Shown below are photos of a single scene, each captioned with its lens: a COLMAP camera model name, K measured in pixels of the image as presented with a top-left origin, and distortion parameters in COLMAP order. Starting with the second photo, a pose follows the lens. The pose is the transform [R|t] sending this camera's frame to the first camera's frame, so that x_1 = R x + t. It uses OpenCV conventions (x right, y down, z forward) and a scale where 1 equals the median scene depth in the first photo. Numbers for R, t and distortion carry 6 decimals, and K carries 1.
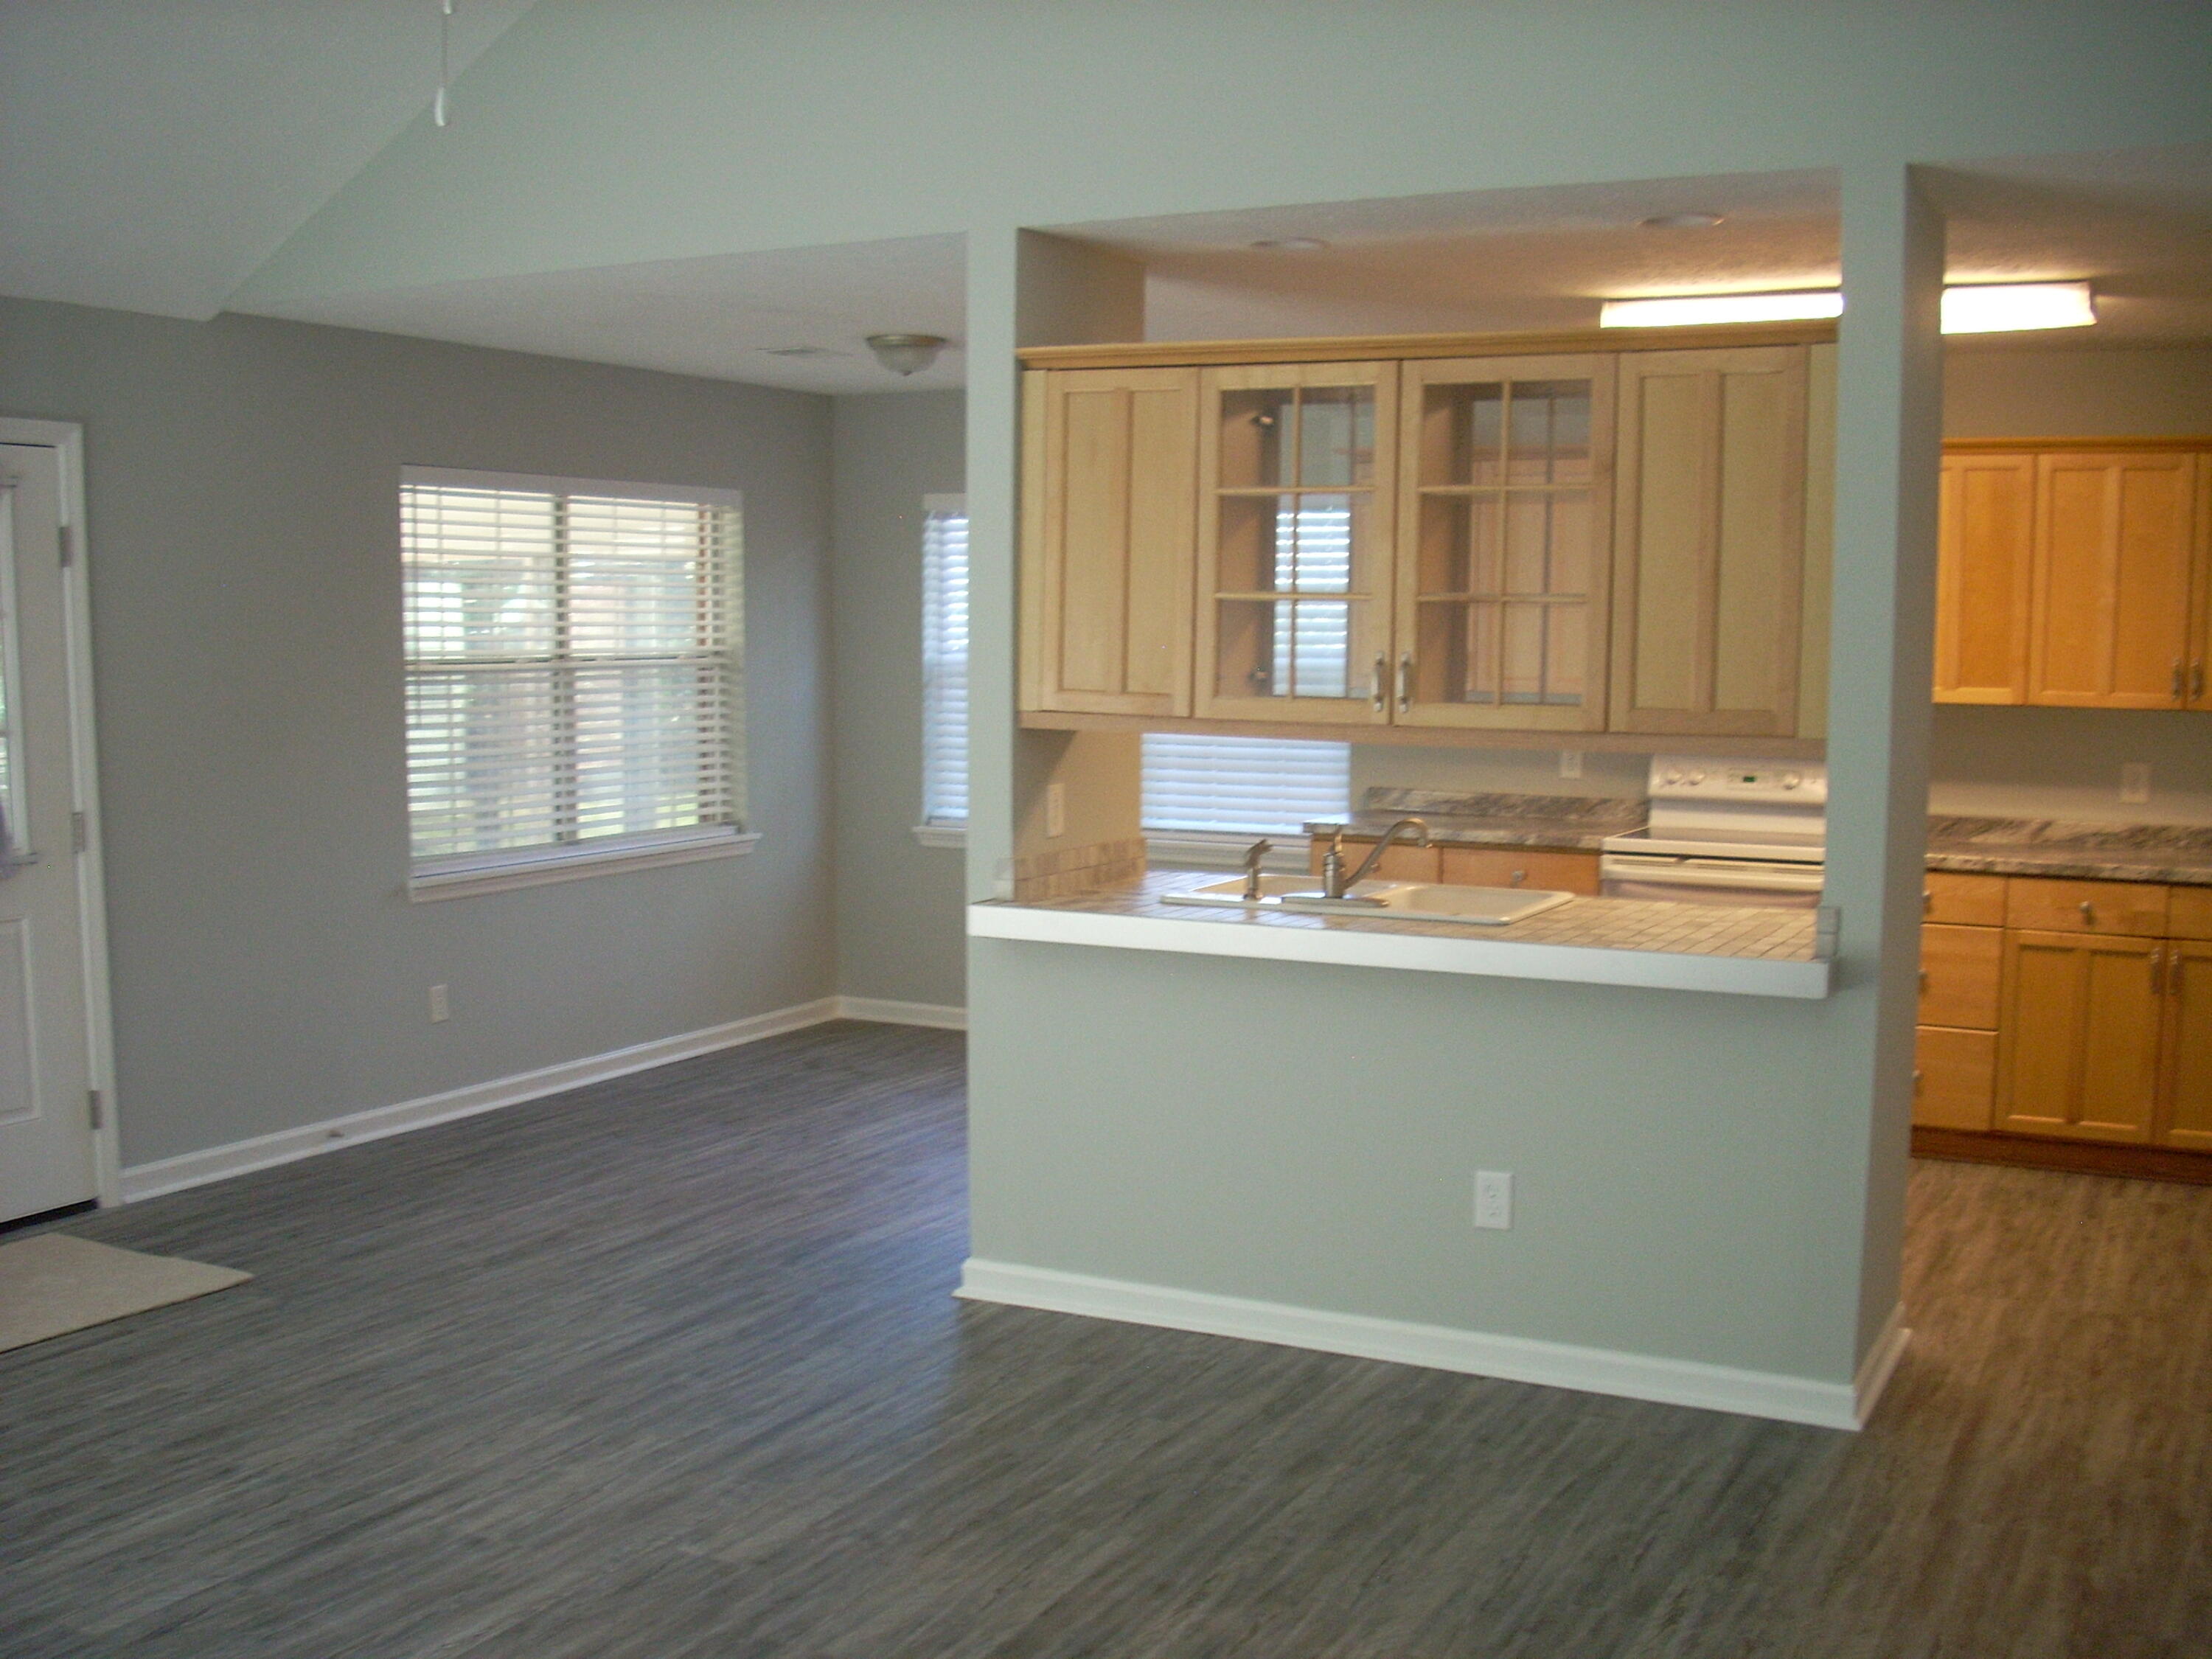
lens RADIAL K [[2326.9, 0, 1105.5], [0, 2326.9, 833.7], [0, 0, 1]] dist [-0.106443, 0.000000]
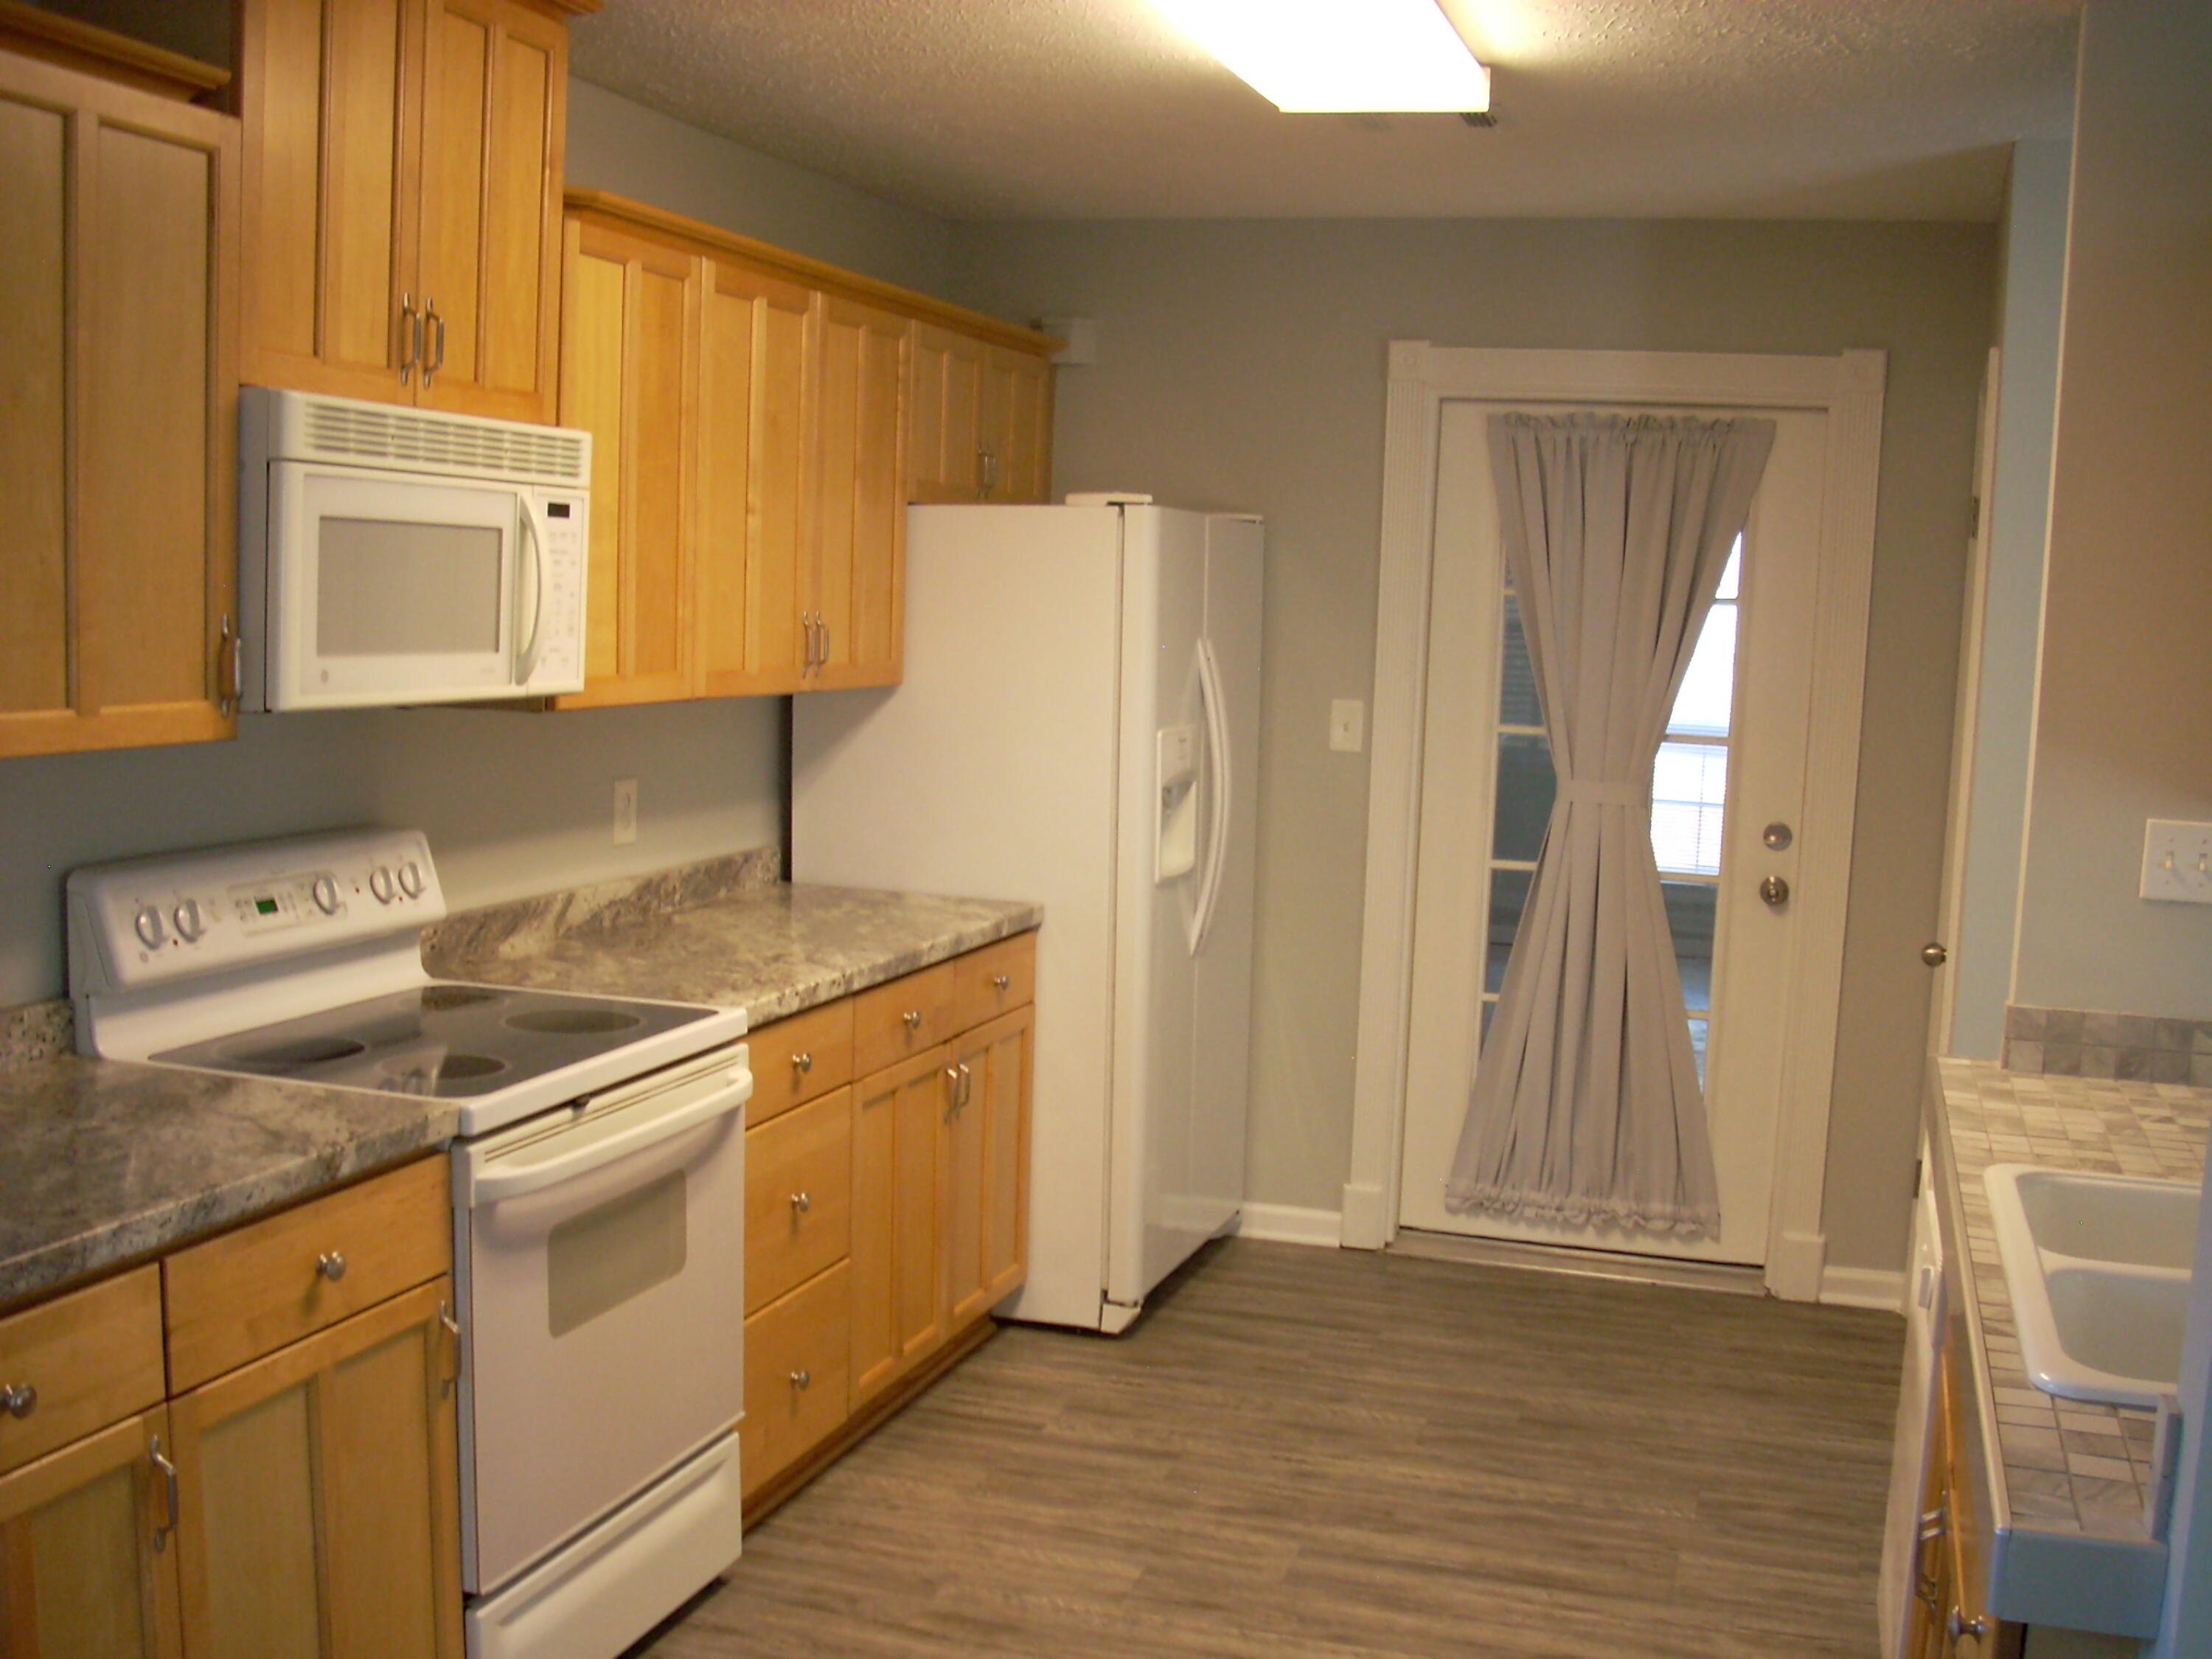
lens RADIAL K [[2326.9, 0, 1109.9], [0, 2326.9, 835.4], [0, 0, 1]] dist [-0.106443, 0.000000]
pose [[-0.171994, -0.117721, 0.978039, -0.179486], [0.058813, 0.989836, 0.129484, -0.088183], [-0.983341, 0.079792, -0.163323, 0.964911]]
